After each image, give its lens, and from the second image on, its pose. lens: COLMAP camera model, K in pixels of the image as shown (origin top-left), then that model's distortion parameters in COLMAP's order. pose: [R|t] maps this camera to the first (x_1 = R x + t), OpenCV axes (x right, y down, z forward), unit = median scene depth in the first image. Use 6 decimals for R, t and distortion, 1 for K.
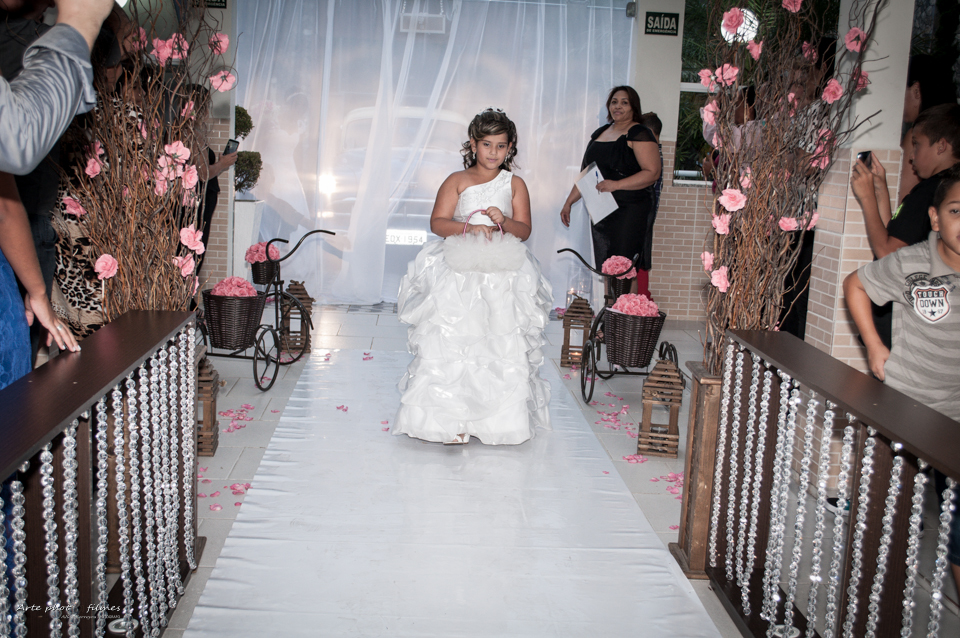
lens RADIAL K [[1149.0, 0, 480.0], [0, 1149.0, 319.0], [0, 0, 1]] dist [-0.066184, -0.007006]
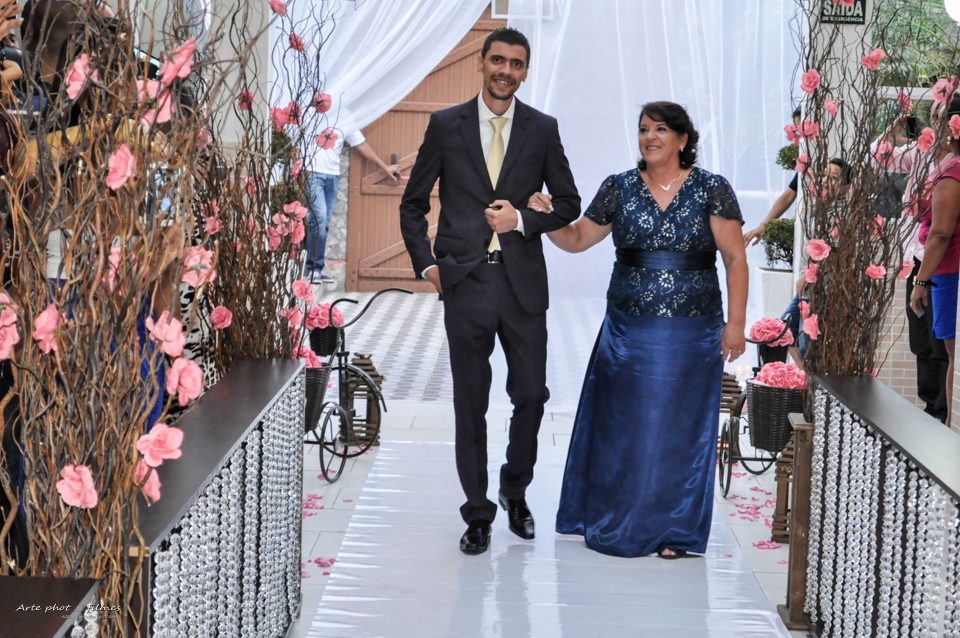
lens RADIAL K [[1995.2, 0, 480.0], [0, 1995.2, 319.0], [0, 0, 1]] dist [0.012074, 0.028963]
pose [[0.997234, -0.006855, -0.074003, 0.023529], [0.001956, 0.997813, -0.066064, 0.036971], [0.074294, 0.065737, 0.995067, -0.388942]]
